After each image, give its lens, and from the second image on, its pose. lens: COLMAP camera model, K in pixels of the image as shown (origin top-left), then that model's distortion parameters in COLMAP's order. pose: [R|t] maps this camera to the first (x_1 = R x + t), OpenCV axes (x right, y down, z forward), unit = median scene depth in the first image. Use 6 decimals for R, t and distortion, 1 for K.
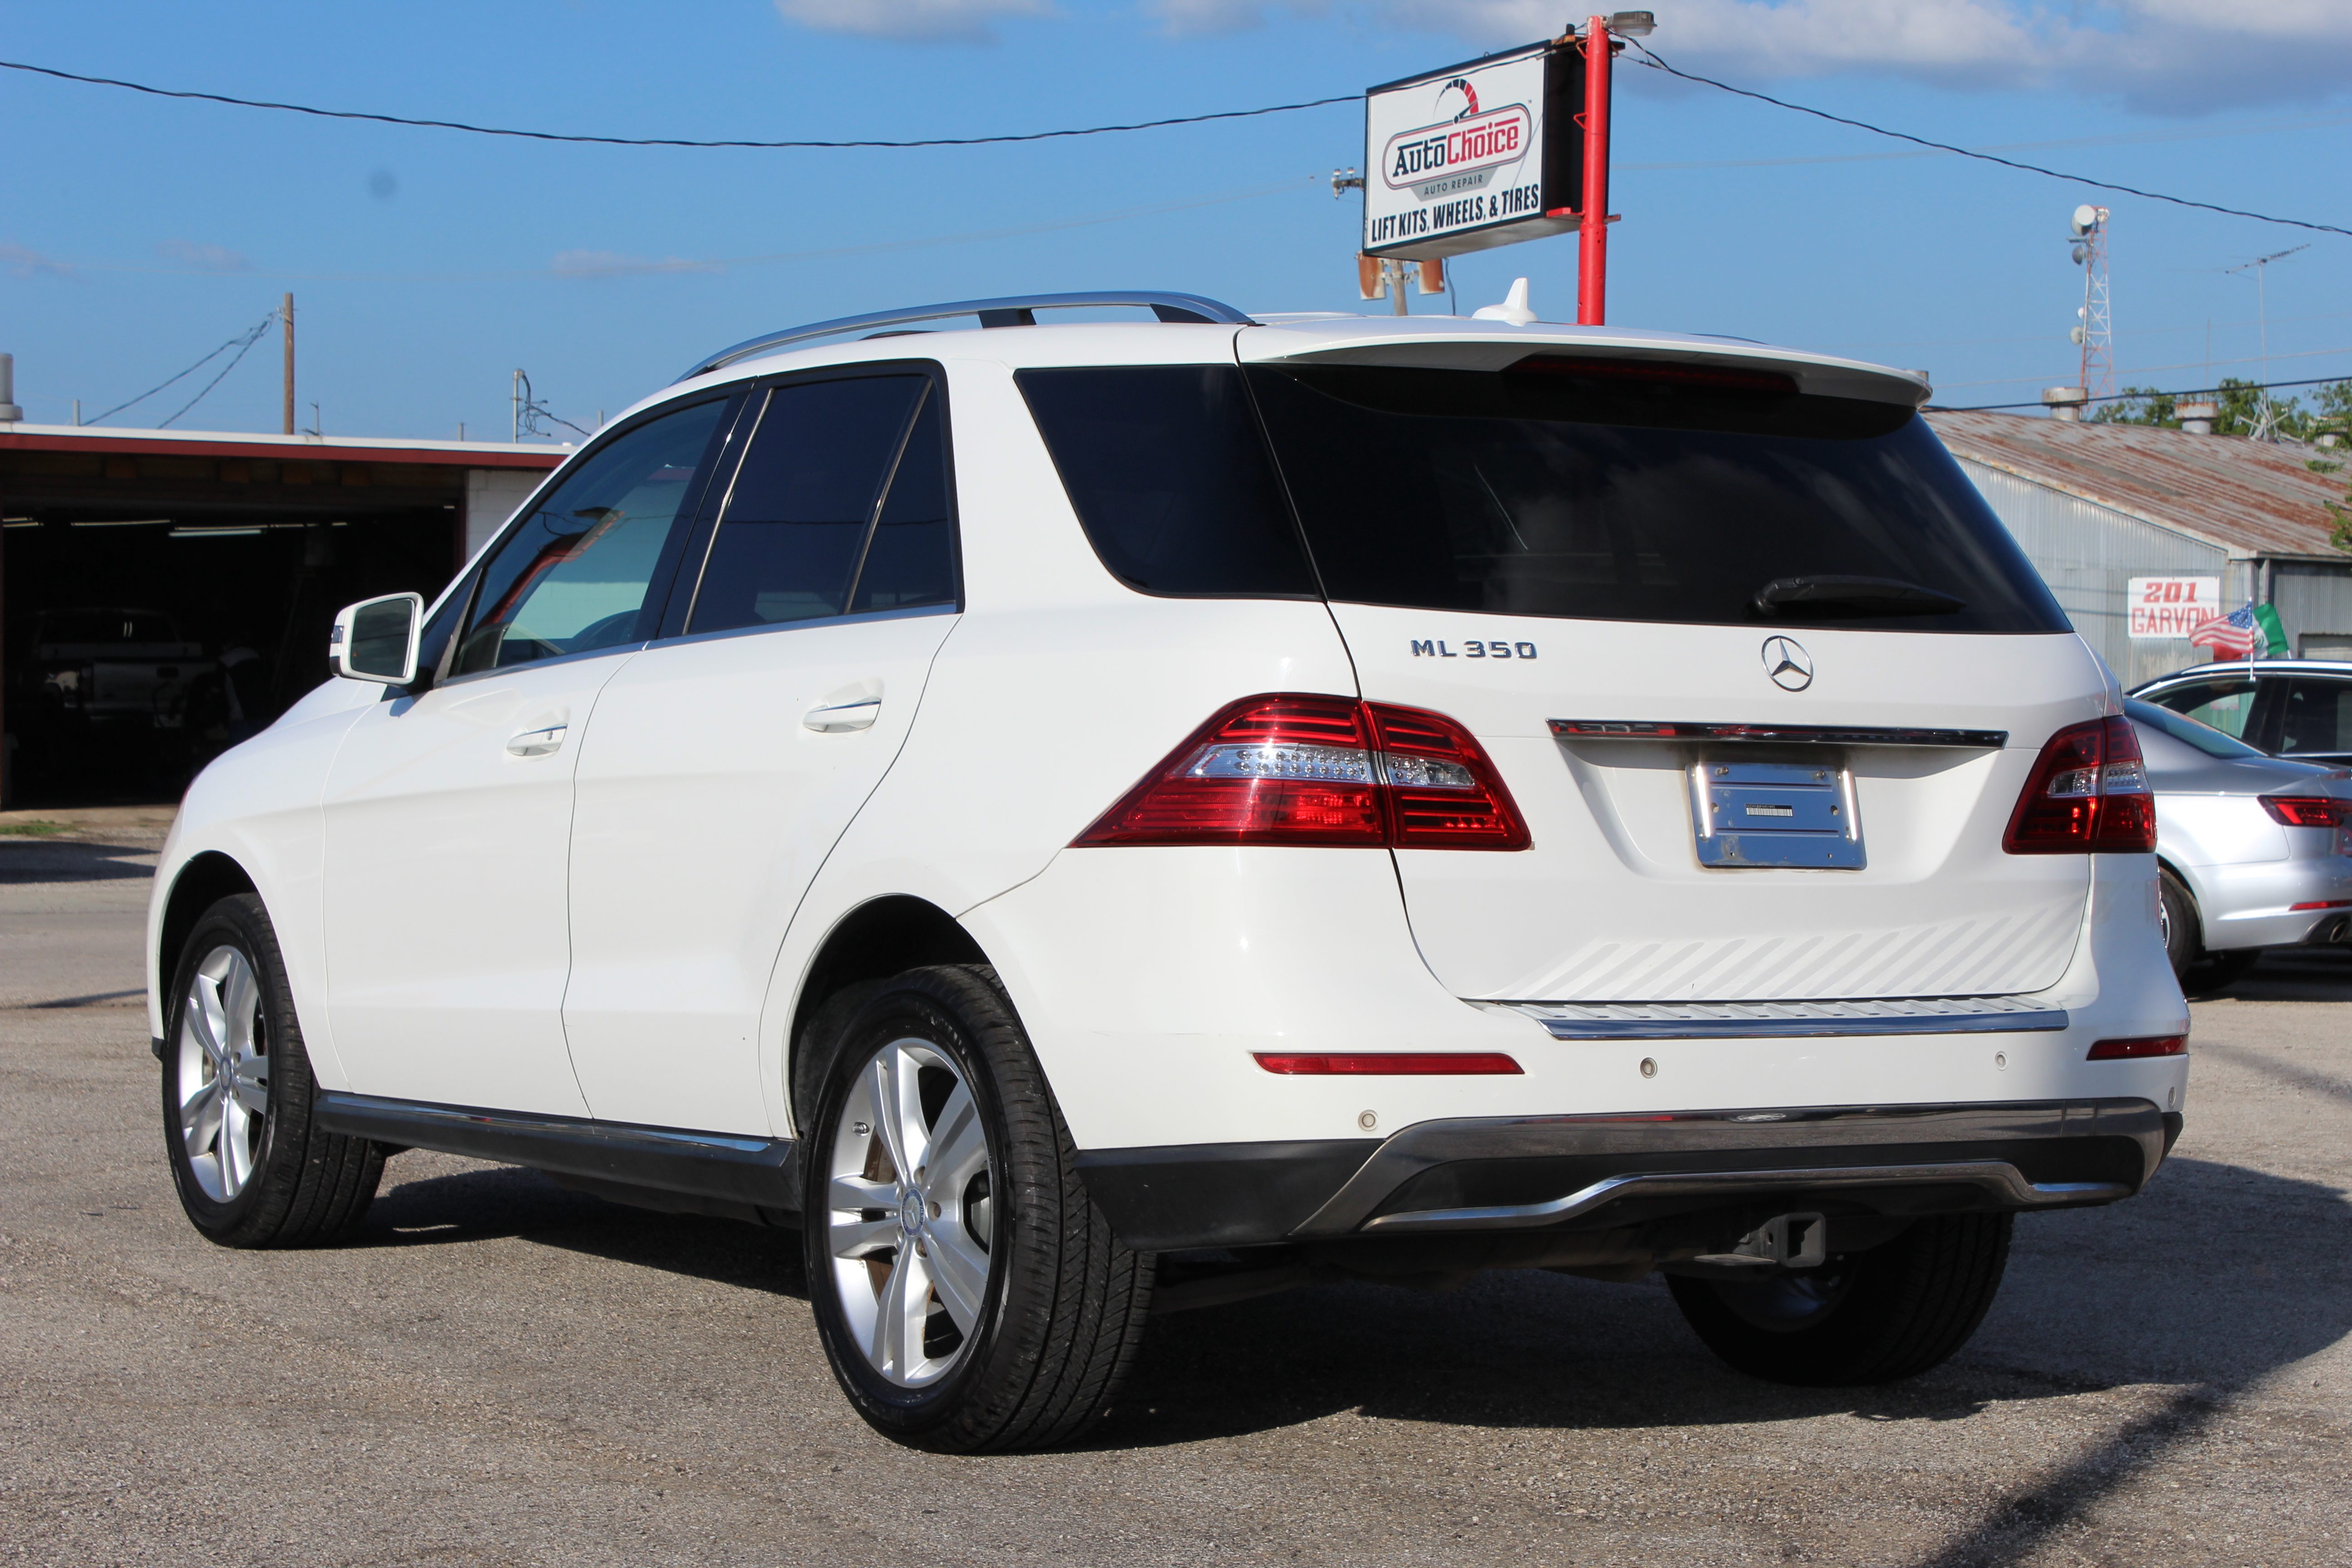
lens RADIAL K [[4837.6, 0, 1177.6], [0, 4837.6, 782.8], [0, 0, 1]] dist [0.033377, 0.000000]
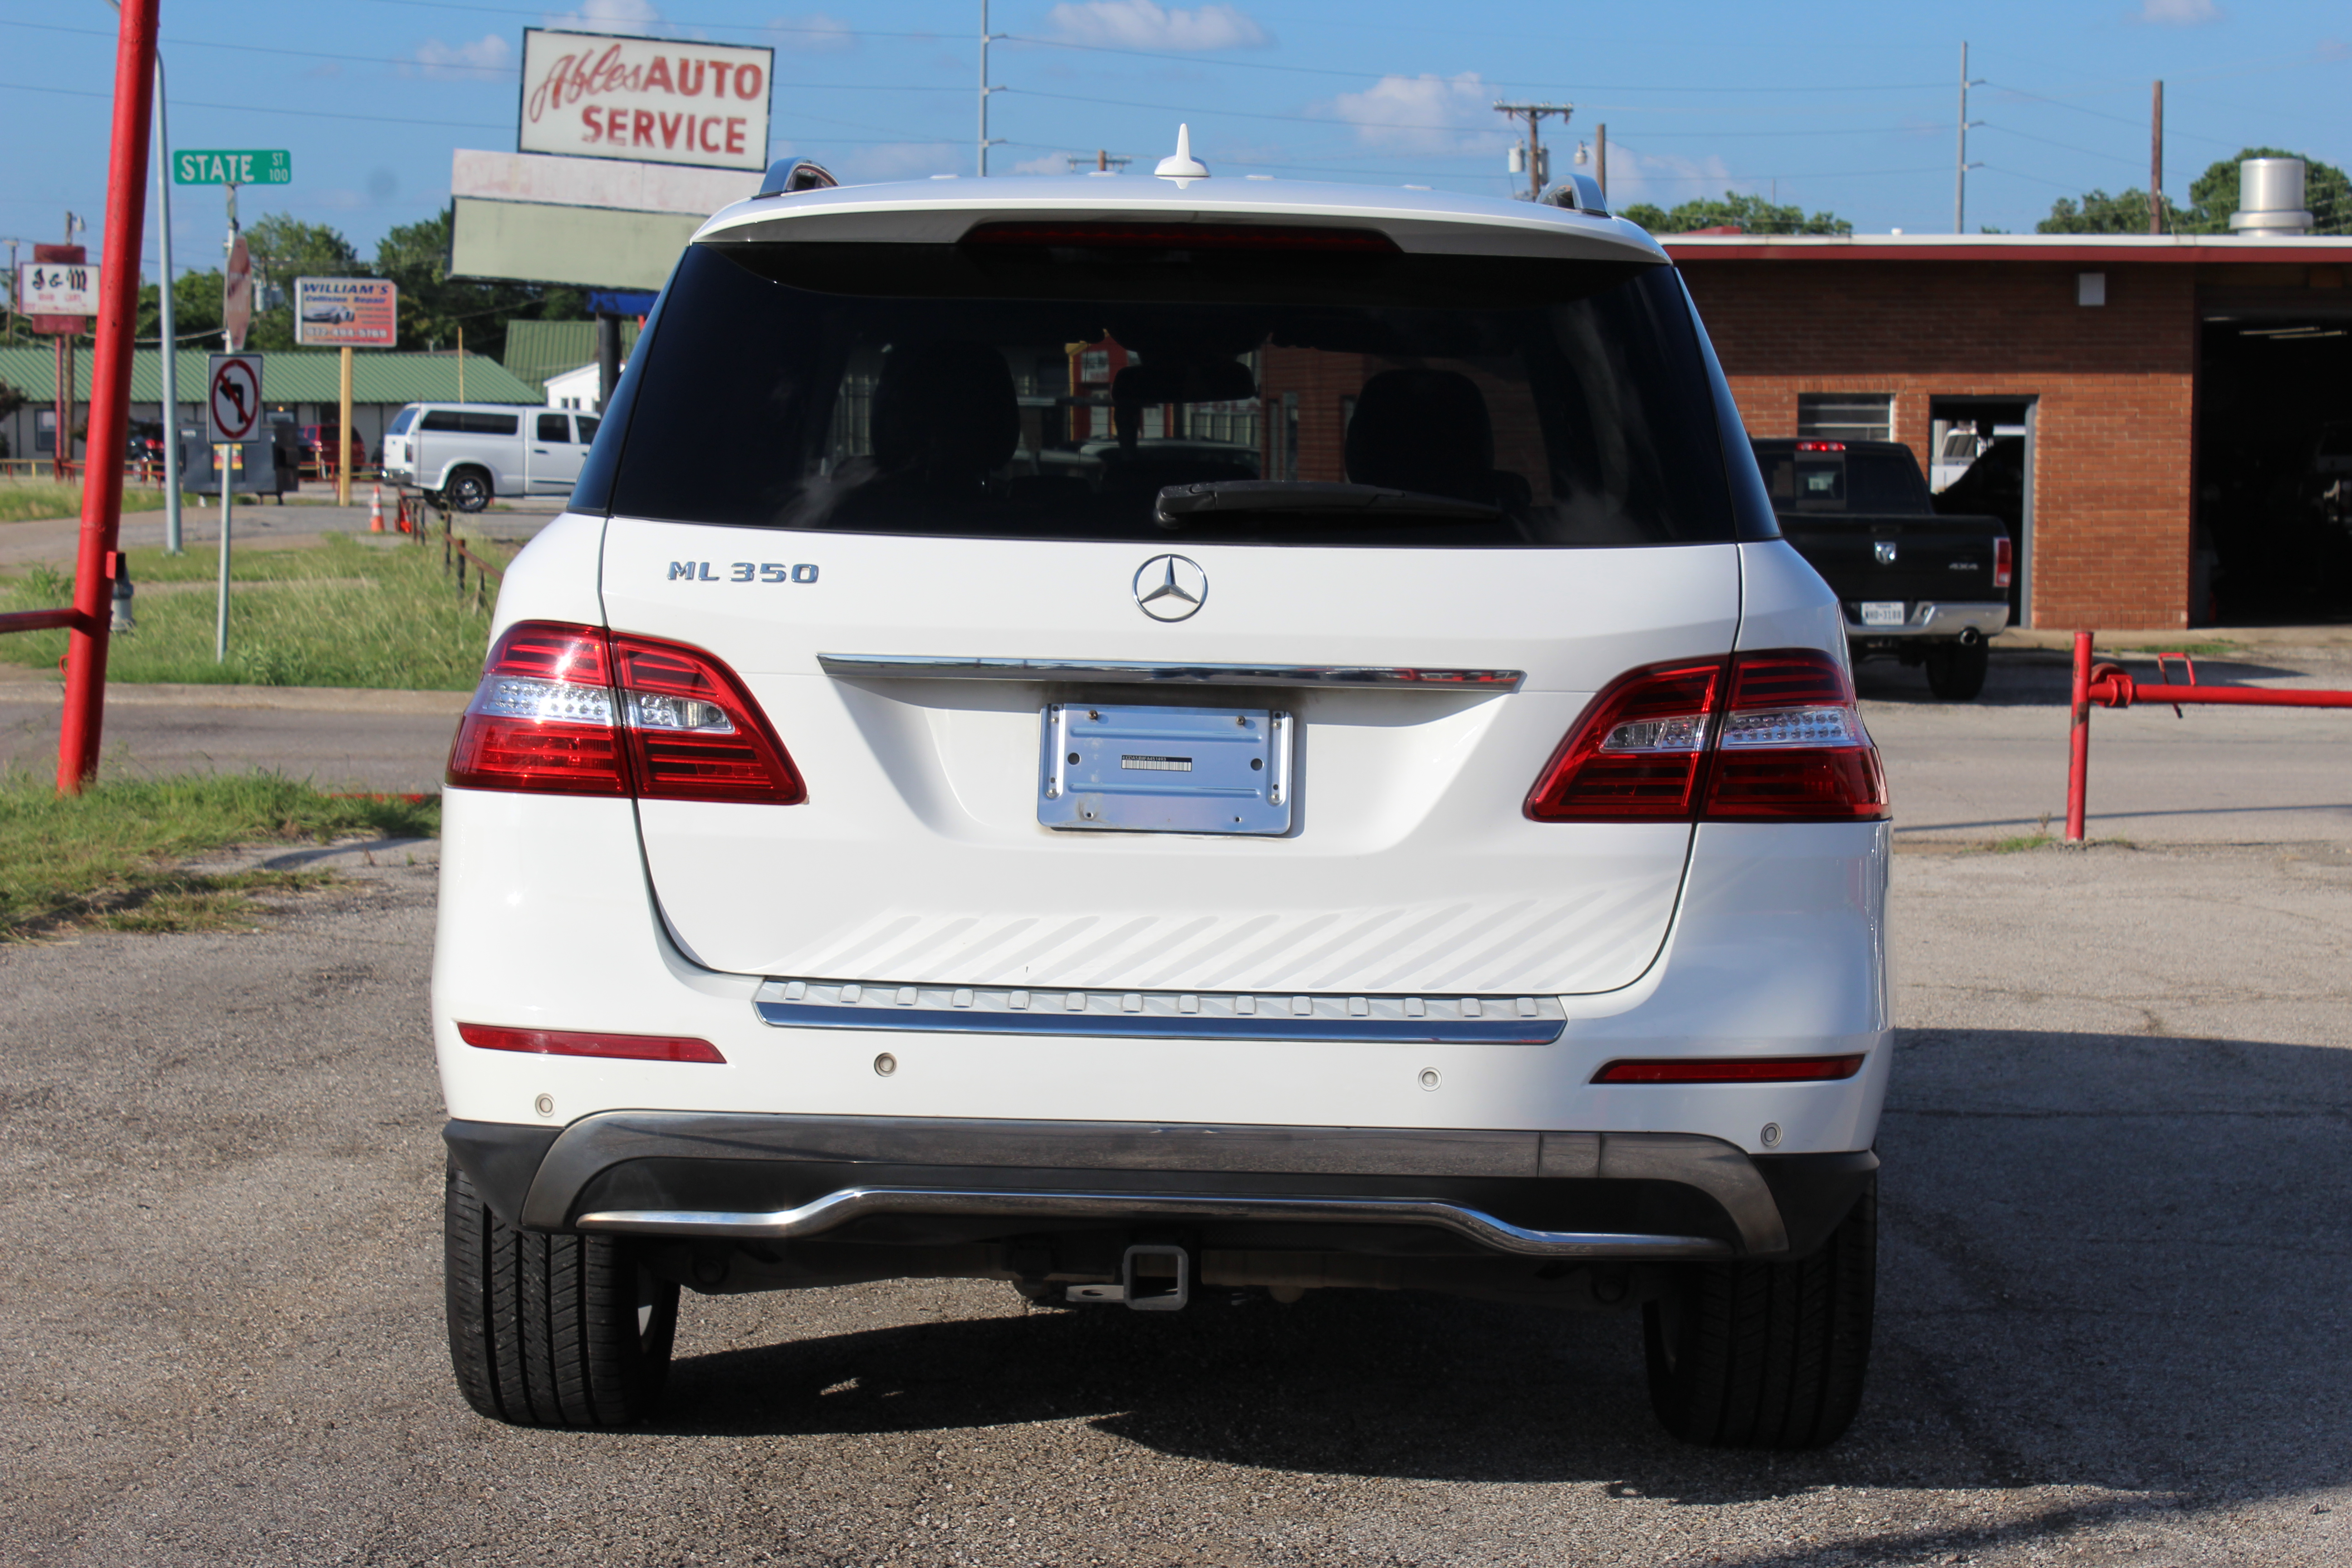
lens RADIAL K [[4837.6, 0, 1174.6], [0, 4837.6, 782.7], [0, 0, 1]] dist [0.033377, 0.000000]
pose [[0.831233, 0.033308, -0.554925, 0.595141], [-0.009034, 0.998881, 0.046424, -0.030155], [0.555851, -0.033576, 0.830604, 0.310020]]
